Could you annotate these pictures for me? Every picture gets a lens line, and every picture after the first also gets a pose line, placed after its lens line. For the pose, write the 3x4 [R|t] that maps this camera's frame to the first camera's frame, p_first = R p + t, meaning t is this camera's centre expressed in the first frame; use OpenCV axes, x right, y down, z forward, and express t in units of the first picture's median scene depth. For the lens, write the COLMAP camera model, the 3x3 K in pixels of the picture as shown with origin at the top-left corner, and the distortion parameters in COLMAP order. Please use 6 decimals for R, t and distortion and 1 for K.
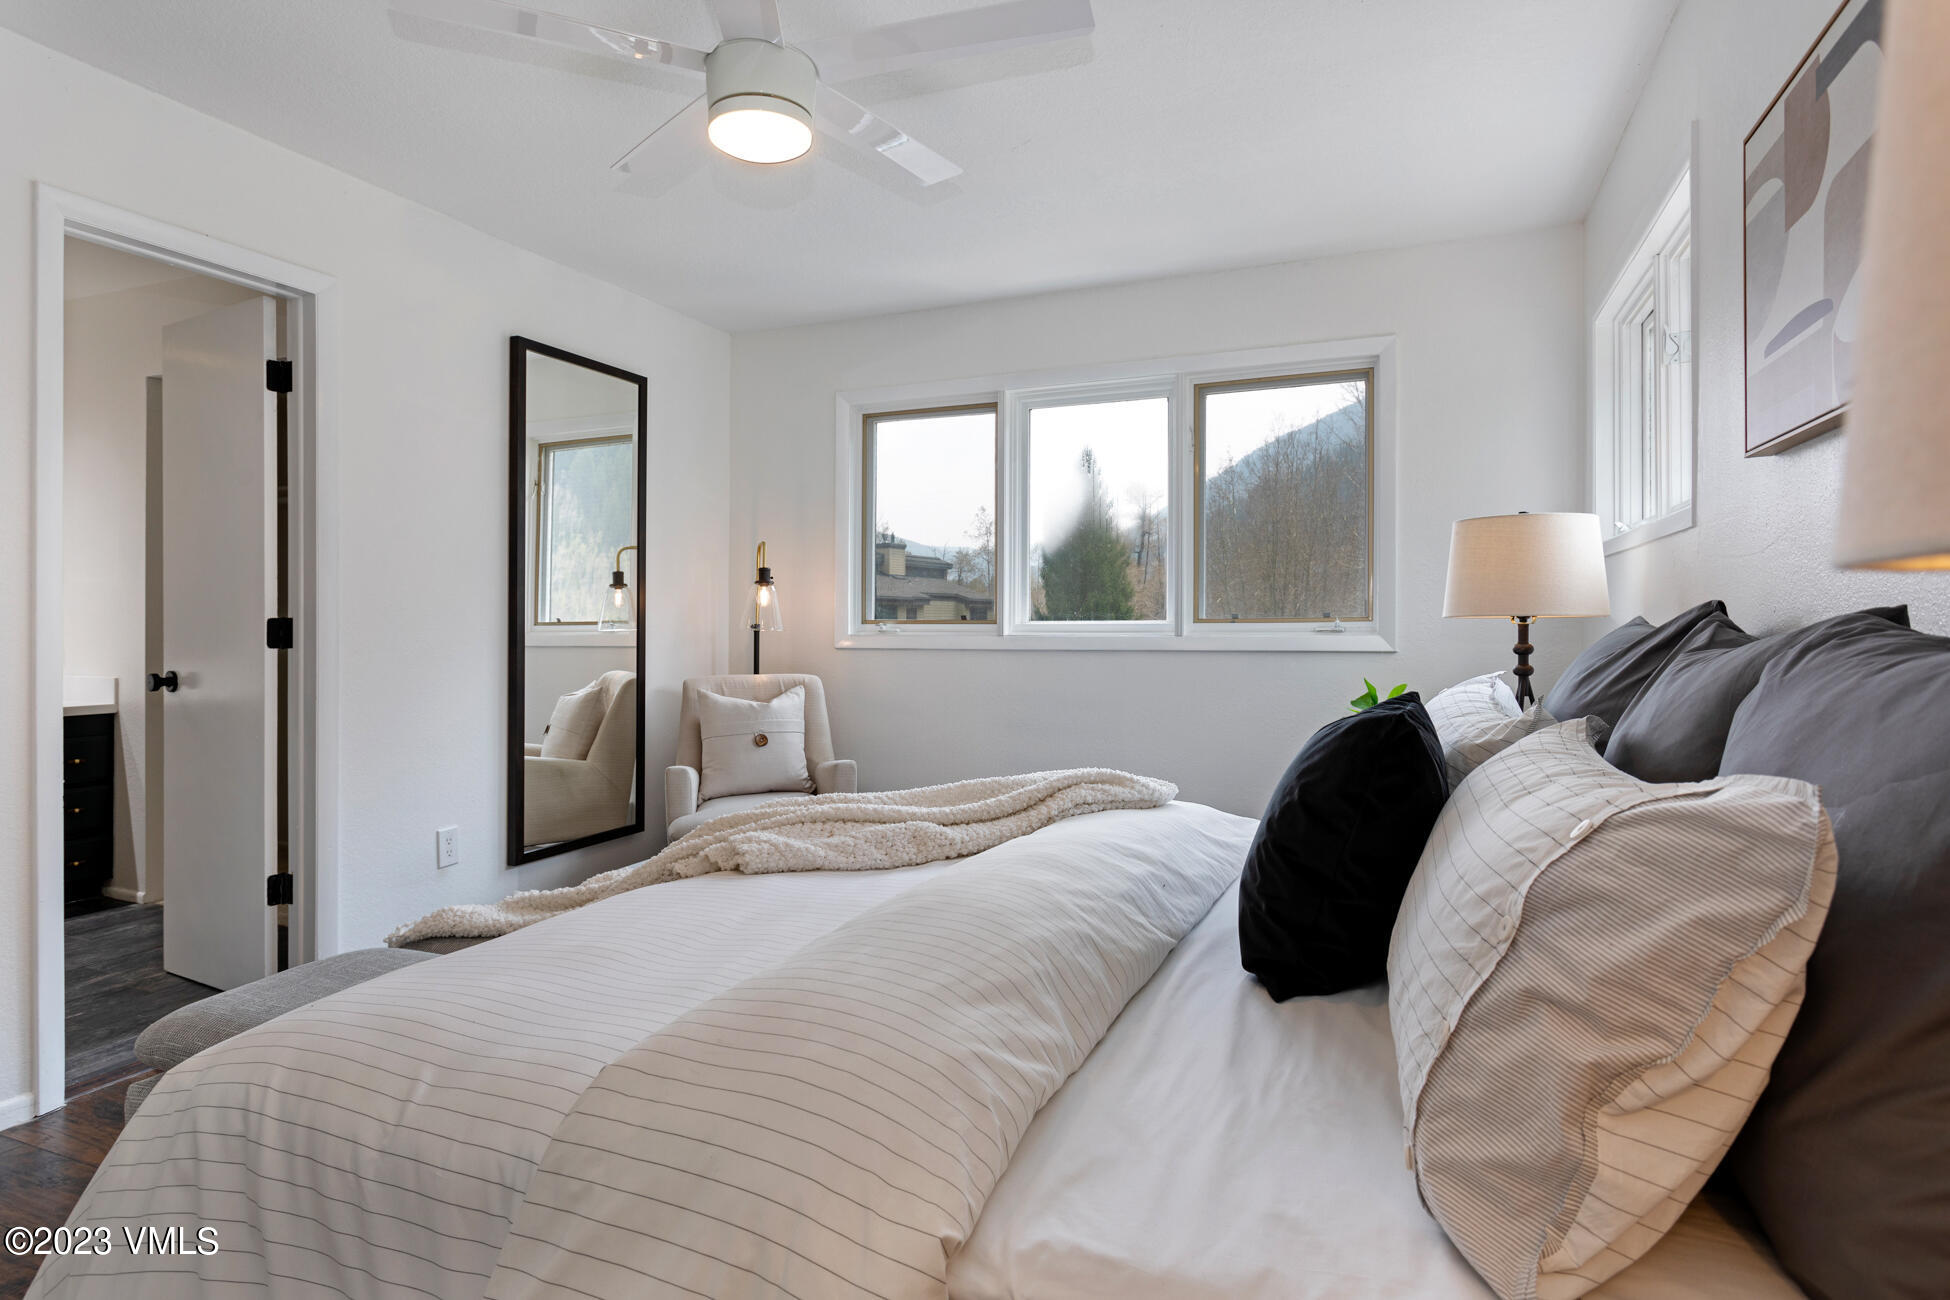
lens RADIAL K [[1063.4, 0, 946.8], [0, 1063.4, 618.9], [0, 0, 1]] dist [-0.003825, 0.002626]
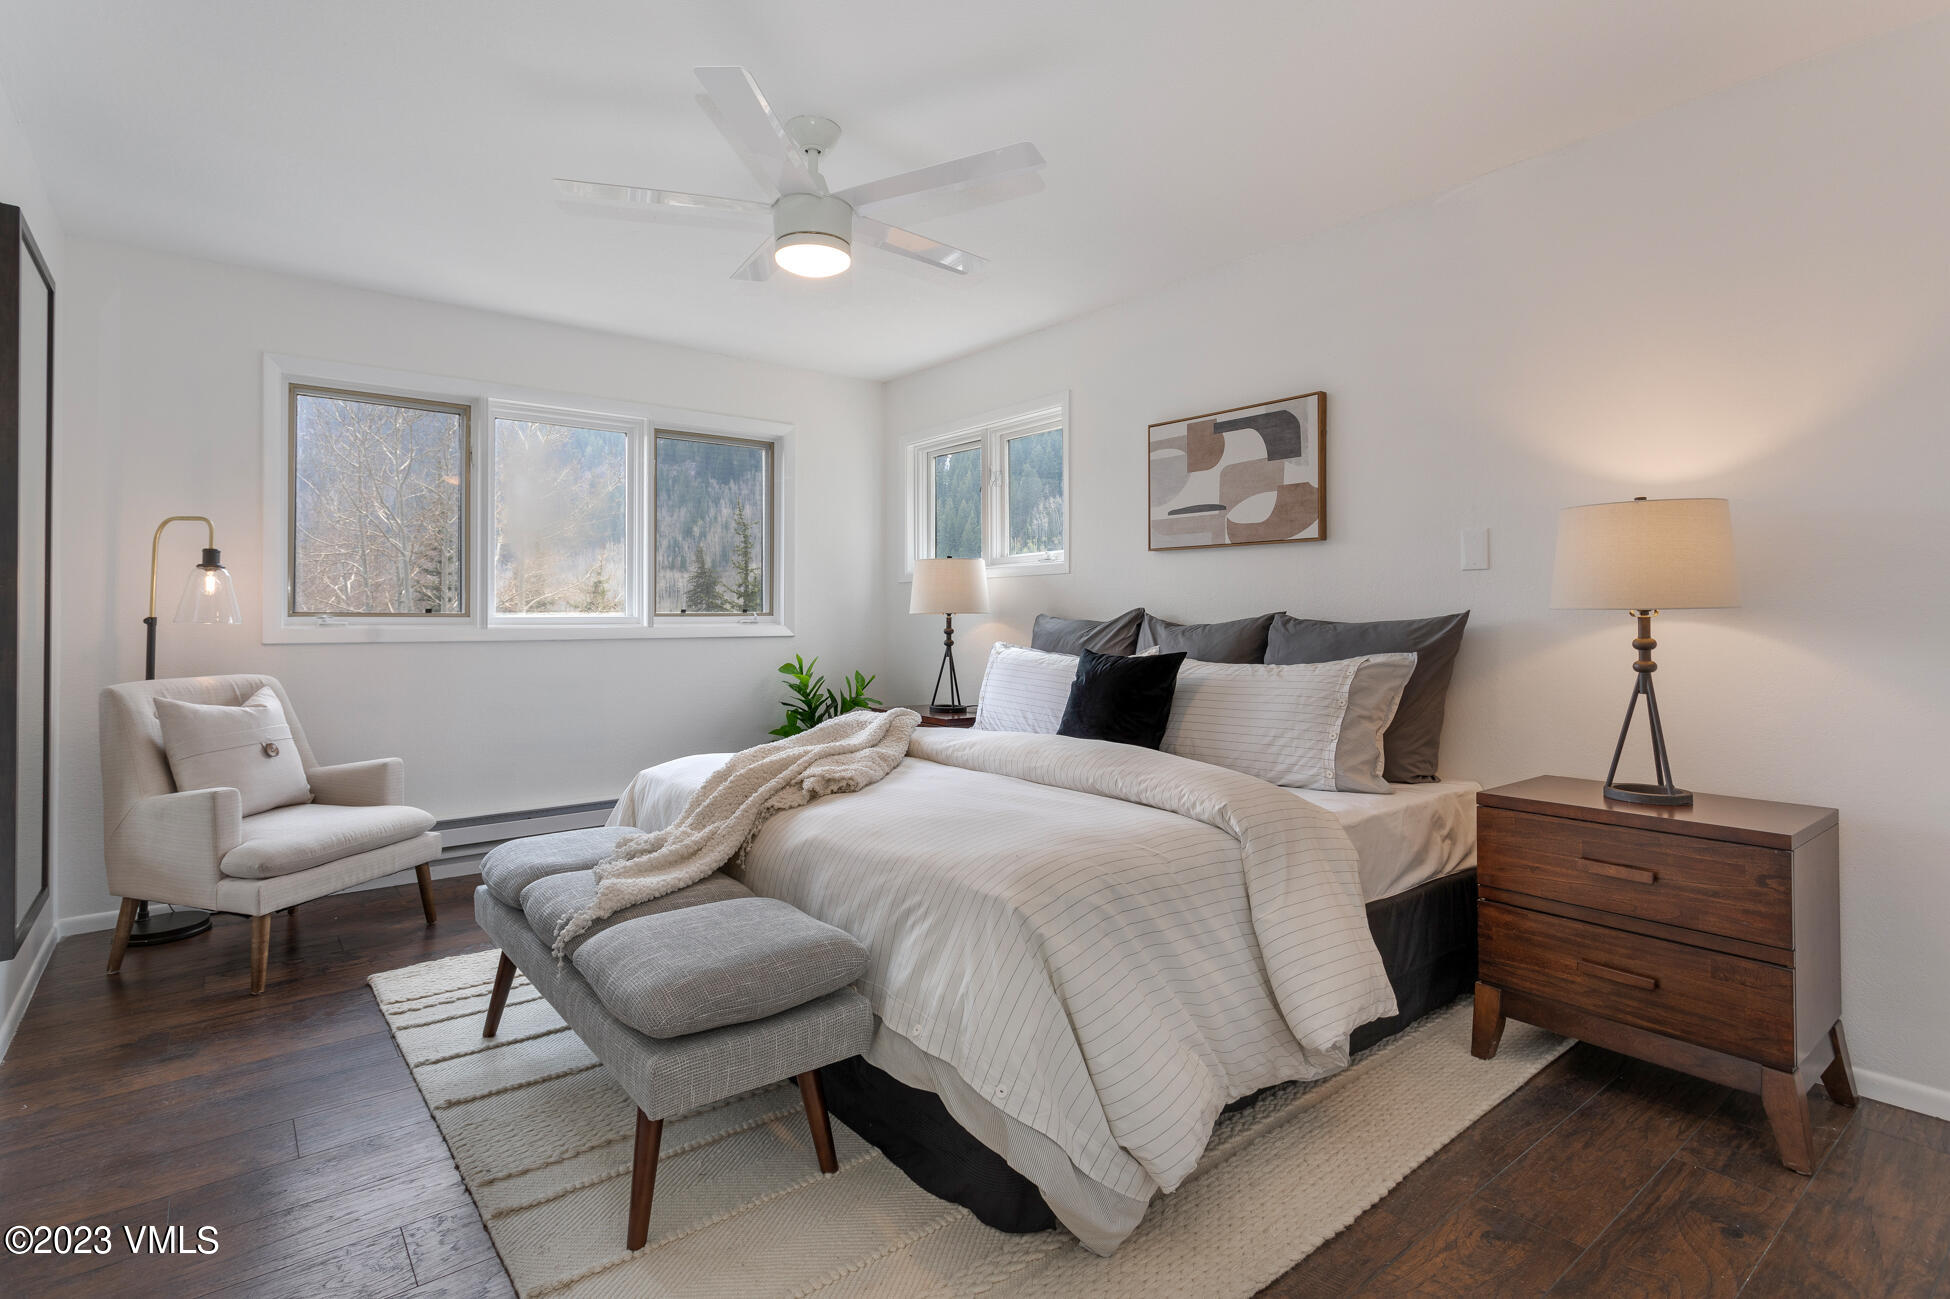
lens RADIAL K [[975.2, 0, 974.4], [0, 975.2, 609.4], [0, 0, 1]] dist [0.004496, 0.000415]
pose [[0.472507, 0.010501, 0.881264, -0.667769], [-0.004497, 0.999945, -0.009504, 0.004772], [-0.881315, 0.000527, 0.472528, 0.126493]]
